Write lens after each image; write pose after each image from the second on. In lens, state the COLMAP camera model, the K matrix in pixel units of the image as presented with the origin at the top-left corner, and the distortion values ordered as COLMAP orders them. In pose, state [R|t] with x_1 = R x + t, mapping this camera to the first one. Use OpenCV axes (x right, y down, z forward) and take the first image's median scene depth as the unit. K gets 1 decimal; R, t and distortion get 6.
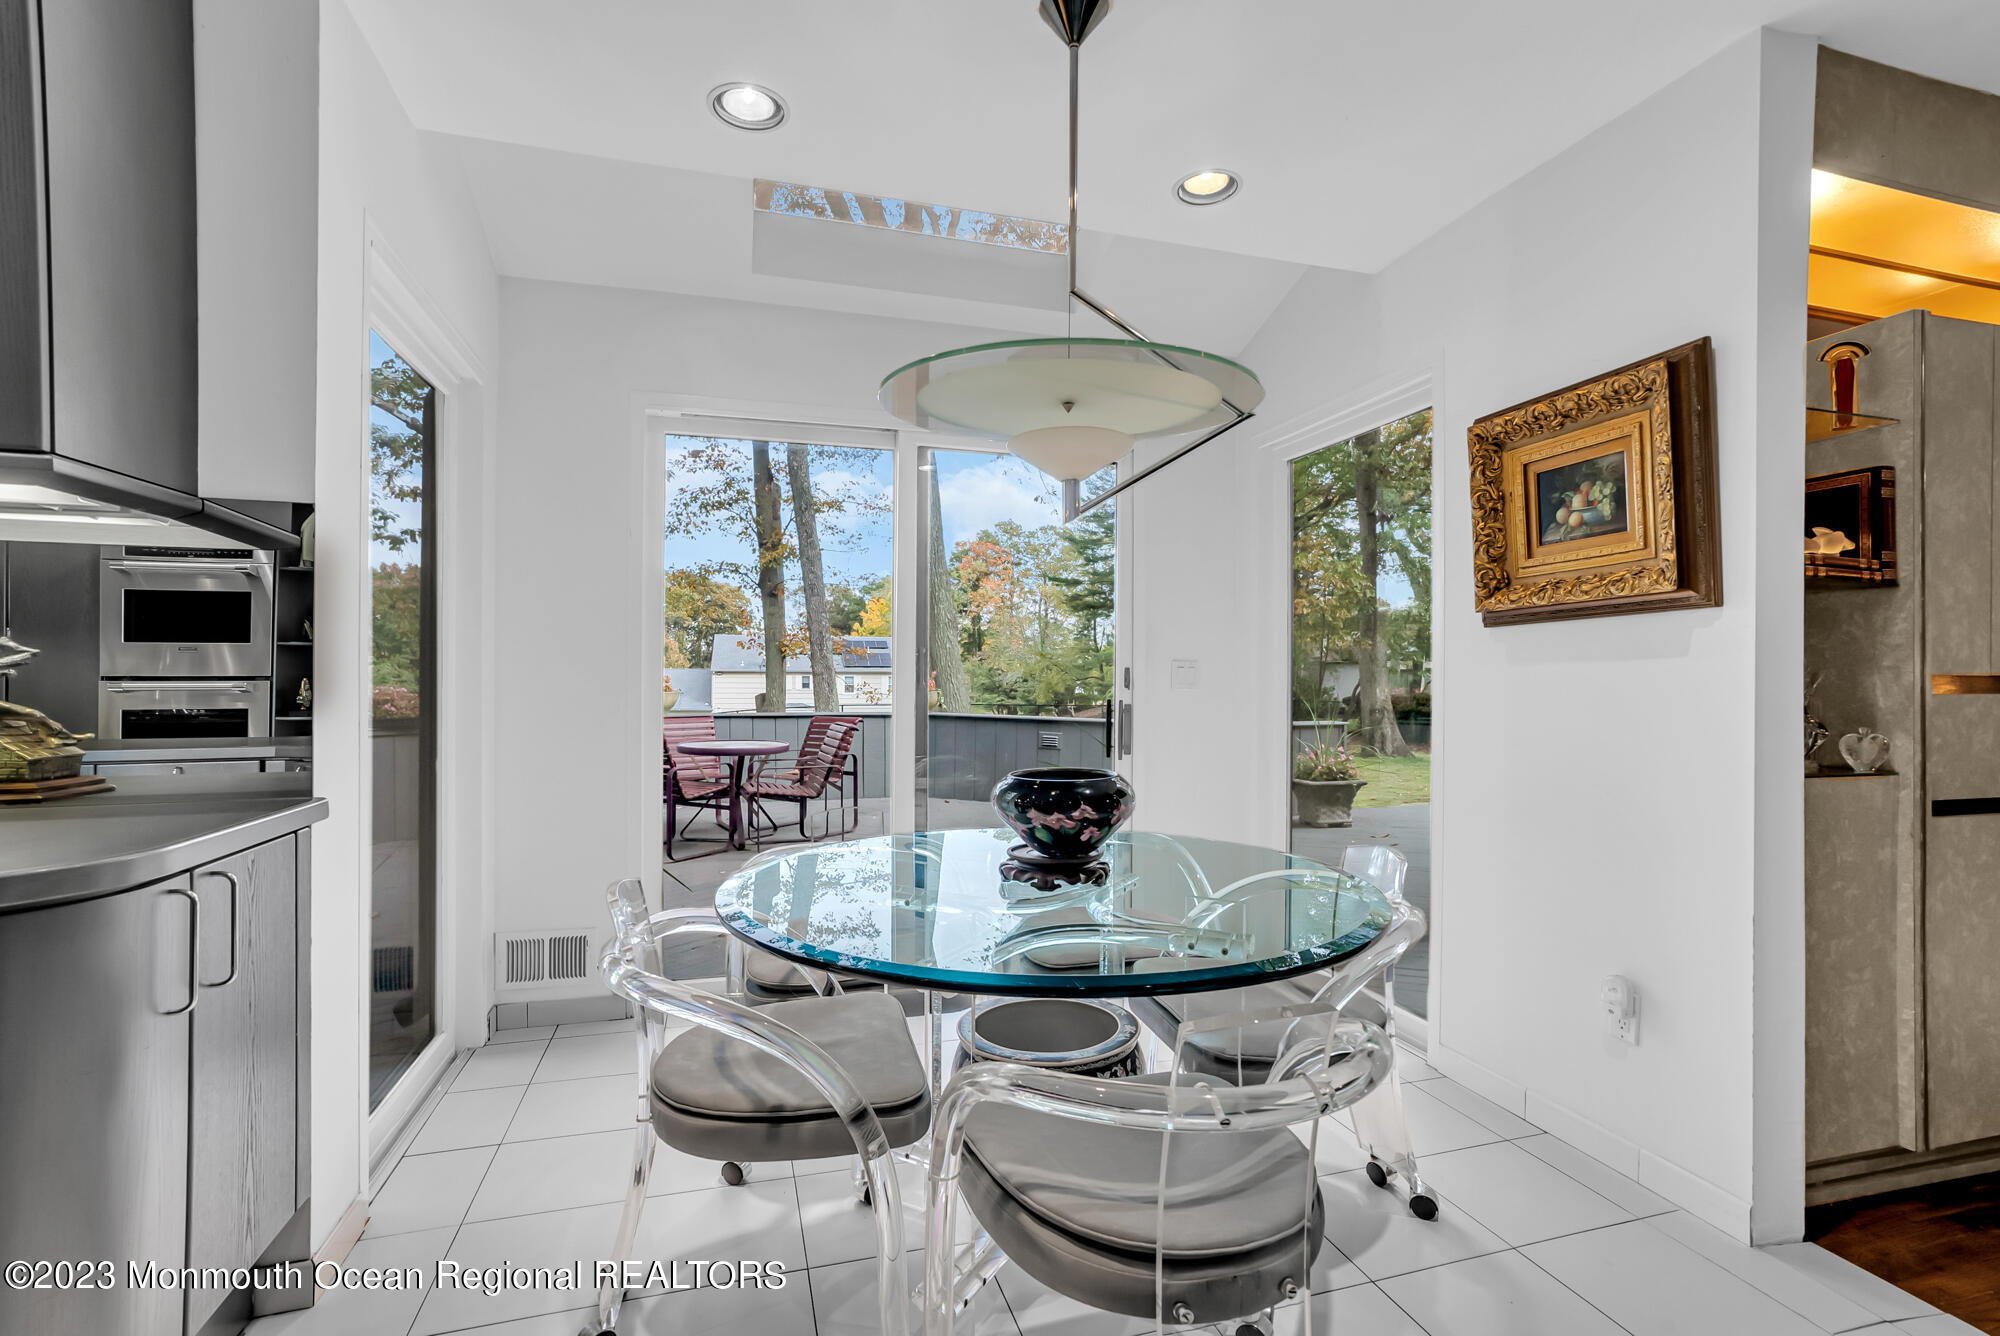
lens RADIAL K [[913.1, 0, 1002.2], [0, 913.1, 668.6], [0, 0, 1]] dist [-0.041997, 0.016346]
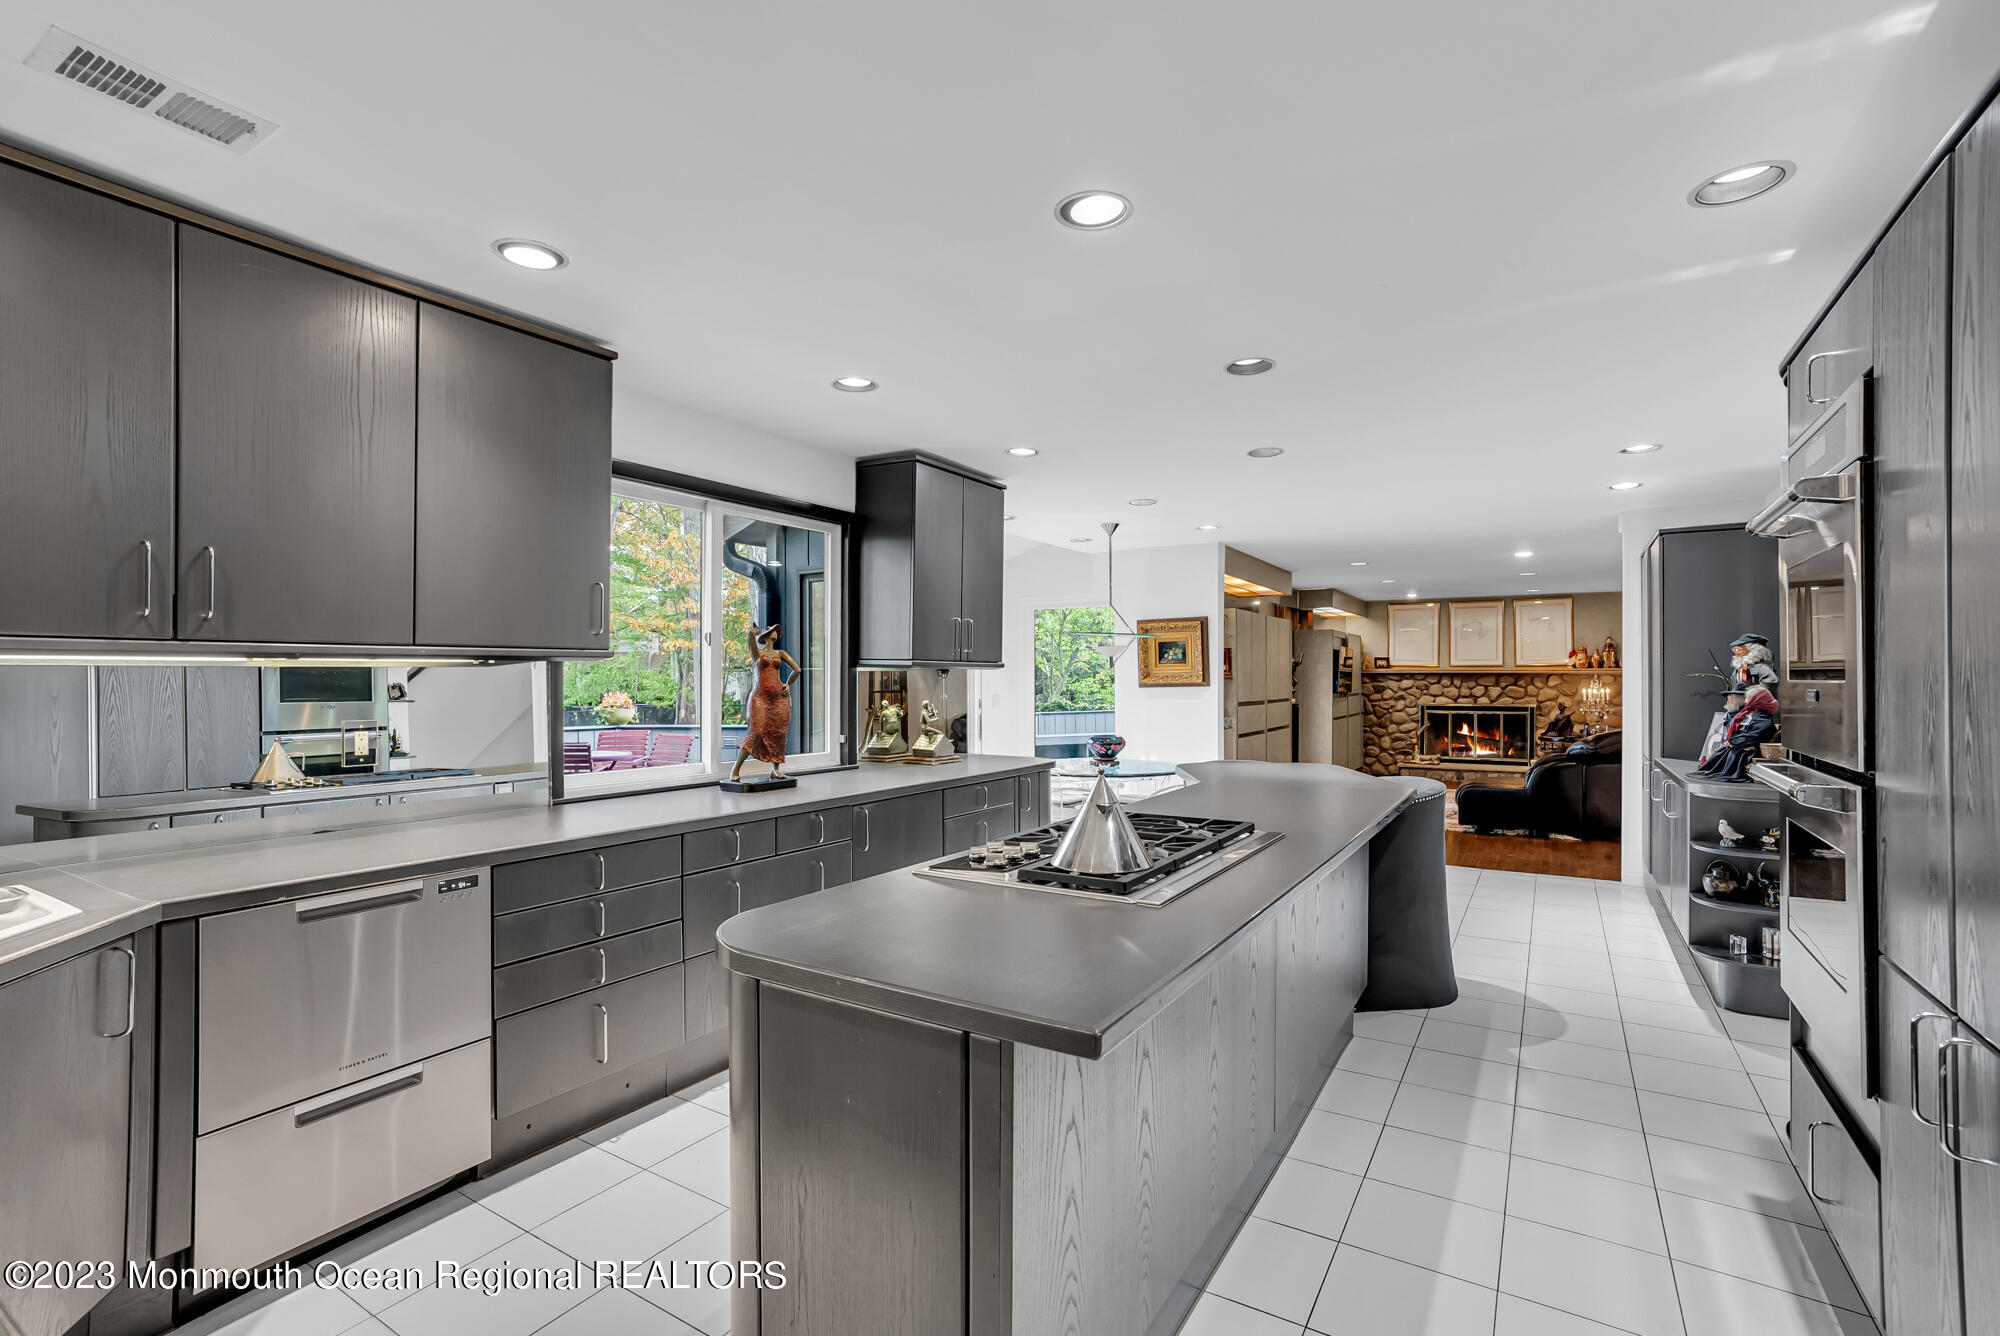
lens RADIAL K [[913.1, 0, 997.8], [0, 913.1, 678.1], [0, 0, 1]] dist [-0.041997, 0.016346]
pose [[0.755322, -0.013811, 0.655208, -2.061208], [0.012223, 0.999901, 0.006987, -0.118214], [-0.655239, 0.002731, 0.755416, -1.143522]]
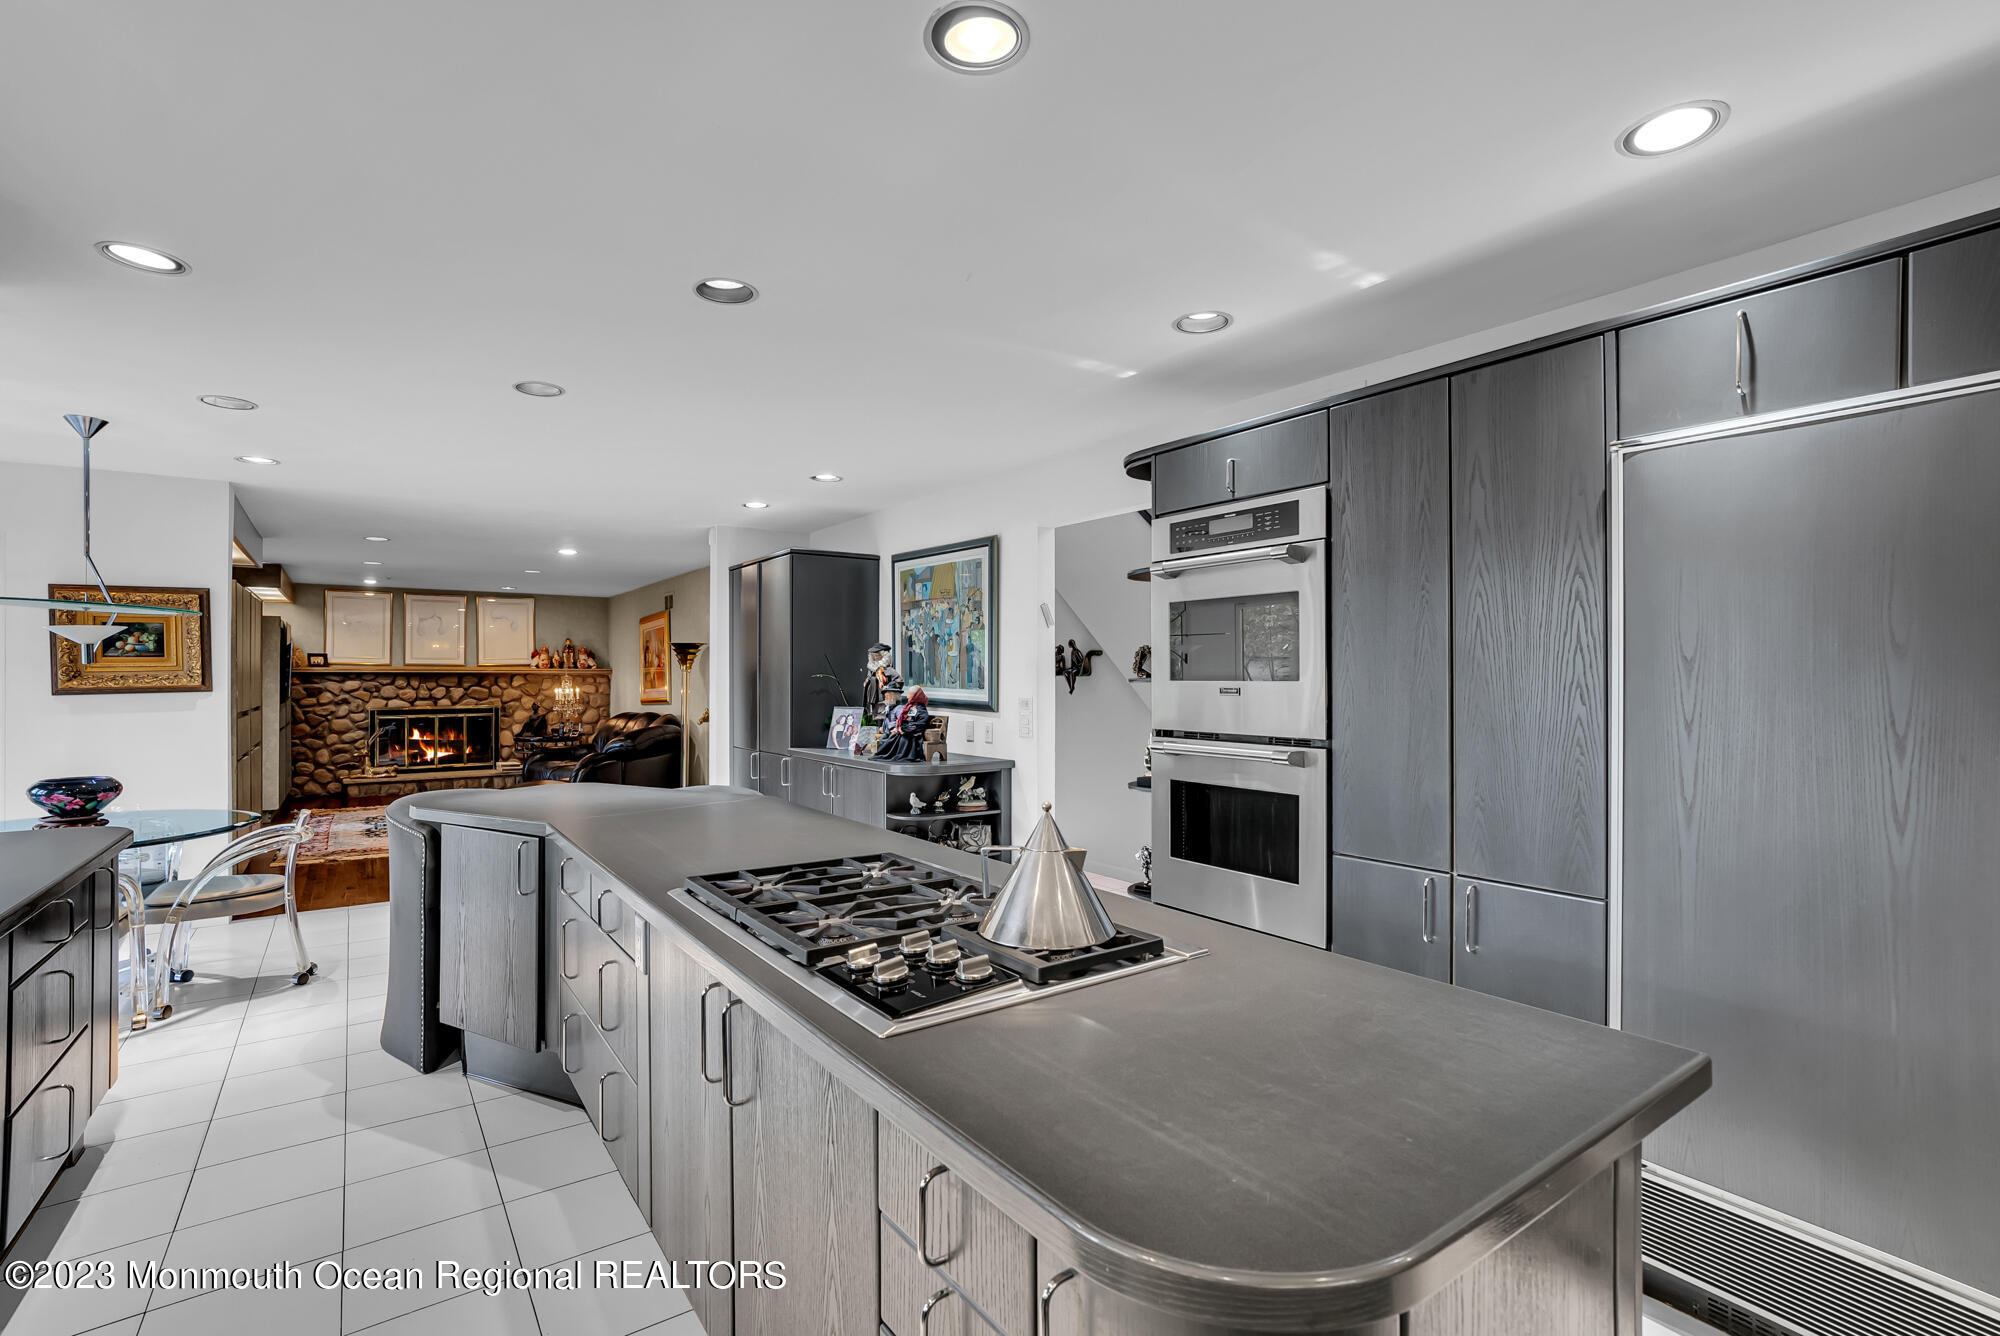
lens RADIAL K [[913.1, 0, 1000.7], [0, 913.1, 672.0], [0, 0, 1]] dist [-0.041997, 0.016346]
pose [[-0.316927, -0.008438, 0.948412, -2.017162], [-0.000210, 0.999961, 0.008826, -0.123929], [-0.948450, 0.002598, -0.316916, -0.304723]]
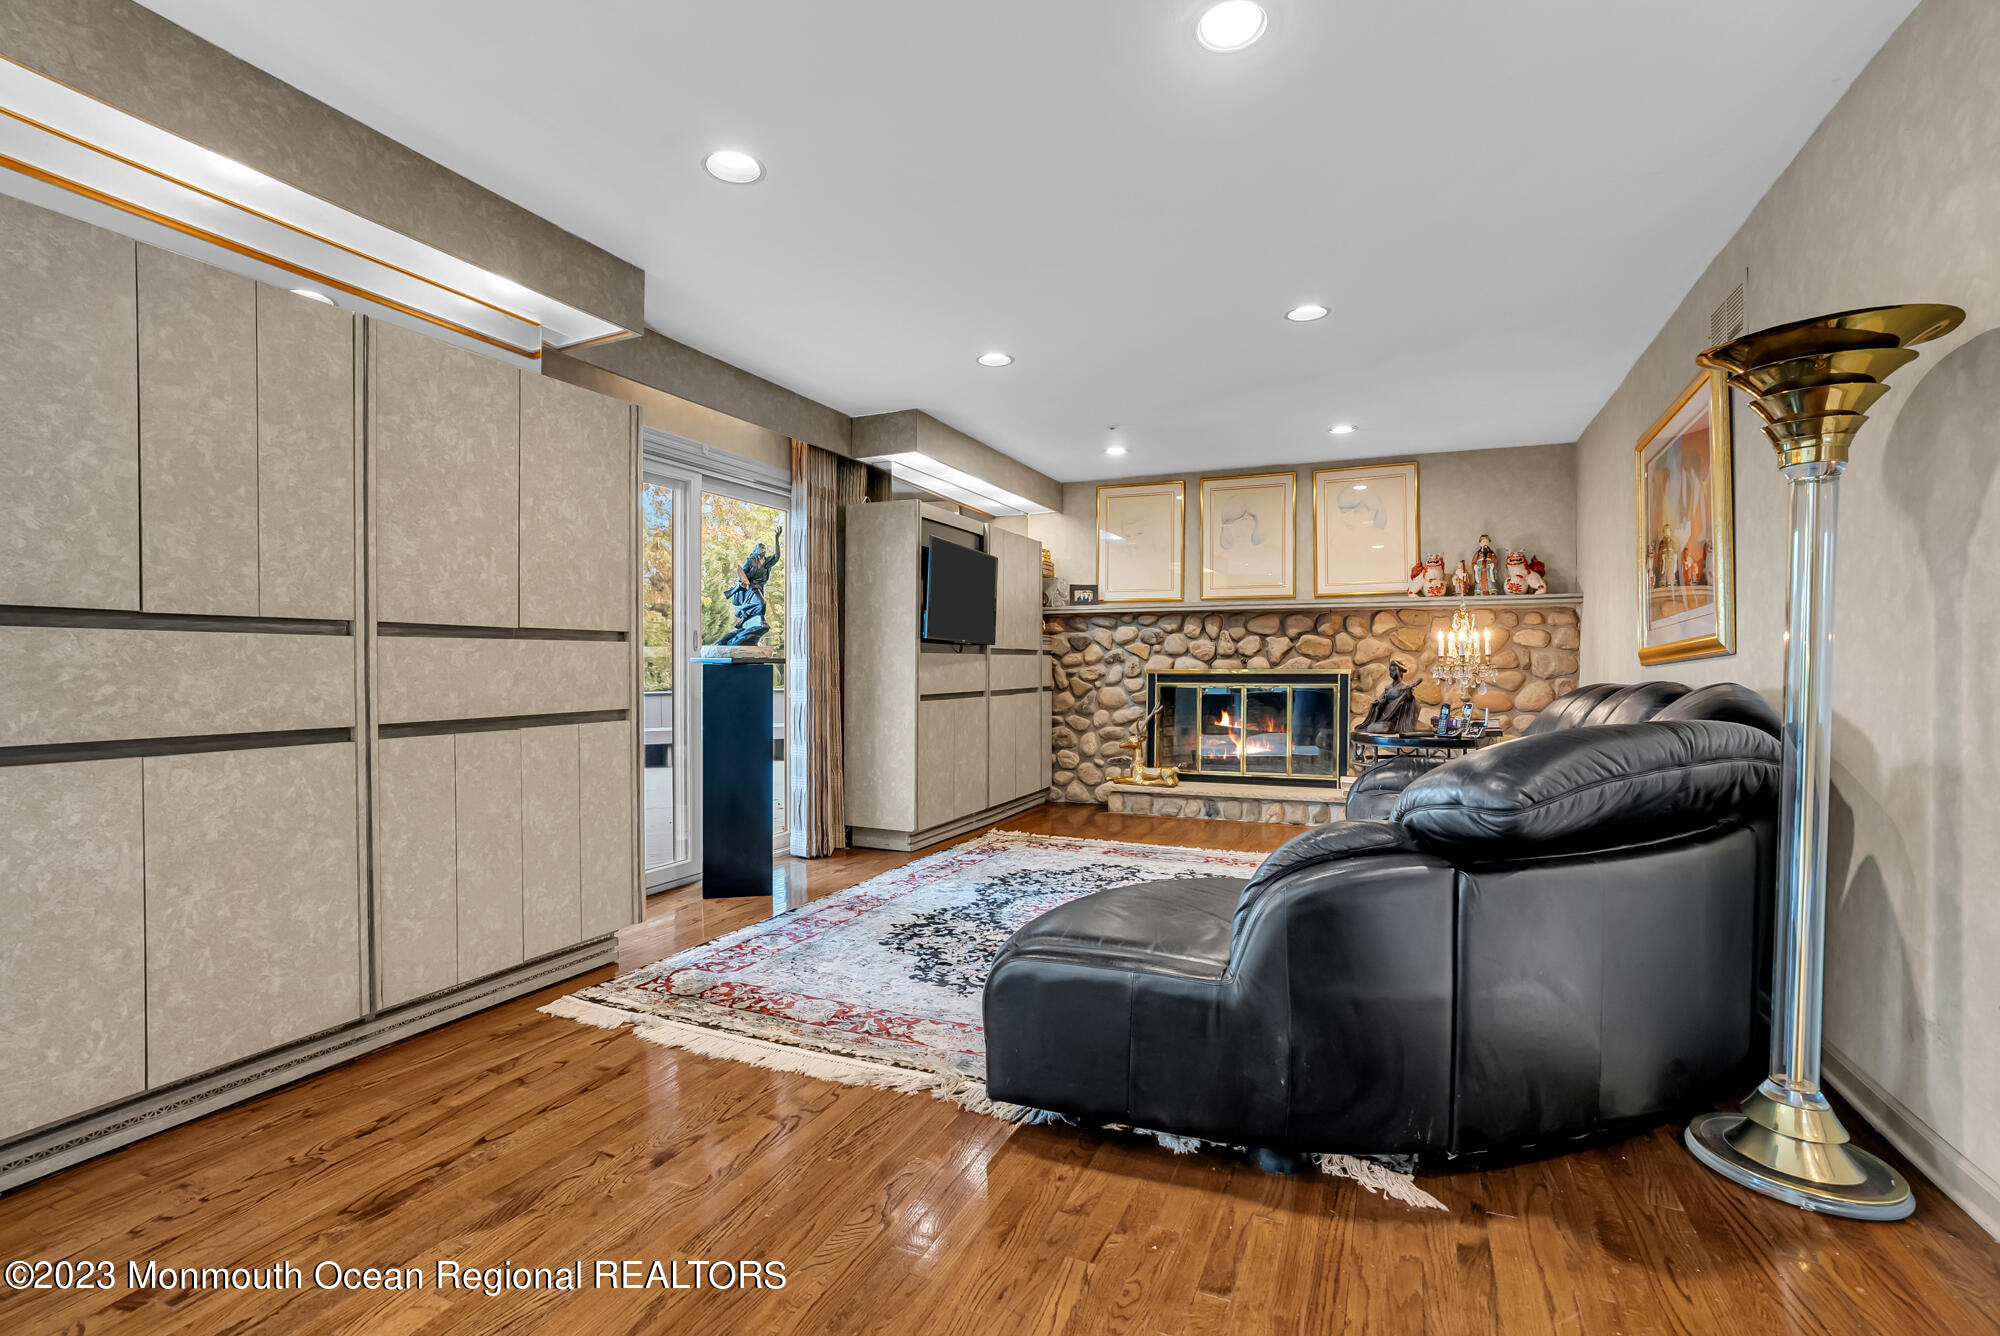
lens RADIAL K [[913.1, 0, 995.3], [0, 913.1, 675.7], [0, 0, 1]] dist [-0.041997, 0.016346]
pose [[0.663020, -0.020833, 0.748312, 0.986821], [0.011201, 0.999777, 0.017909, 0.069031], [-0.748518, -0.003492, 0.663106, -0.240774]]
